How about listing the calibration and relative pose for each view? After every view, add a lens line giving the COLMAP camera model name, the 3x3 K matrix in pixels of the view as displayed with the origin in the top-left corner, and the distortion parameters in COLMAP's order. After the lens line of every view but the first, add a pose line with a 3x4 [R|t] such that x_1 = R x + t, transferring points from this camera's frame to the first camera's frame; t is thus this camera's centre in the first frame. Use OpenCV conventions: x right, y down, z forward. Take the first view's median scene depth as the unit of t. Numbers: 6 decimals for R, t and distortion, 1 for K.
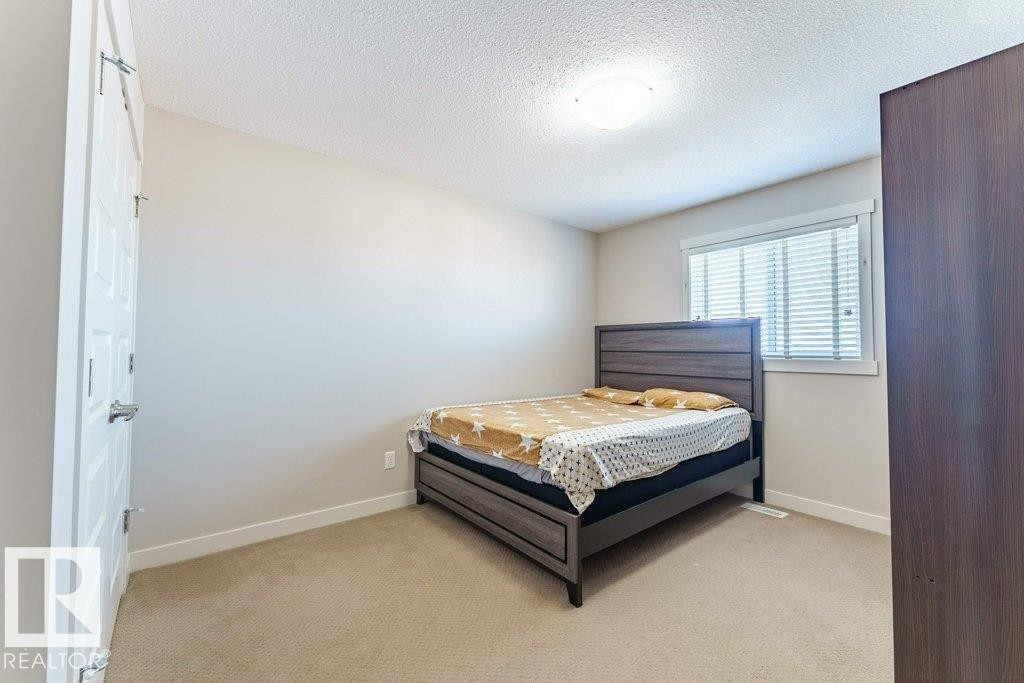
lens RADIAL K [[413.6, 0, 507.7], [0, 413.6, 346.4], [0, 0, 1]] dist [-0.001601, -0.000244]
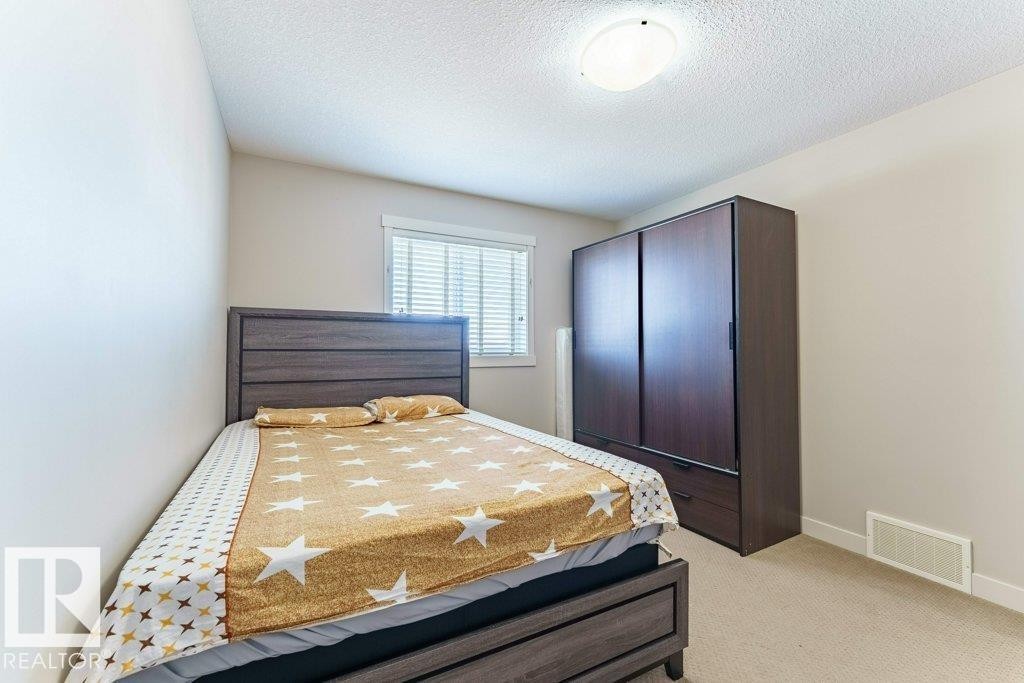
lens RADIAL K [[413.6, 0, 506.7], [0, 413.6, 343.7], [0, 0, 1]] dist [-0.001601, -0.000244]
pose [[0.185611, 0.004768, 0.982612, -0.395195], [-0.009986, 0.999946, -0.002966, 0.000768], [-0.982573, -0.009261, 0.185648, 0.696642]]
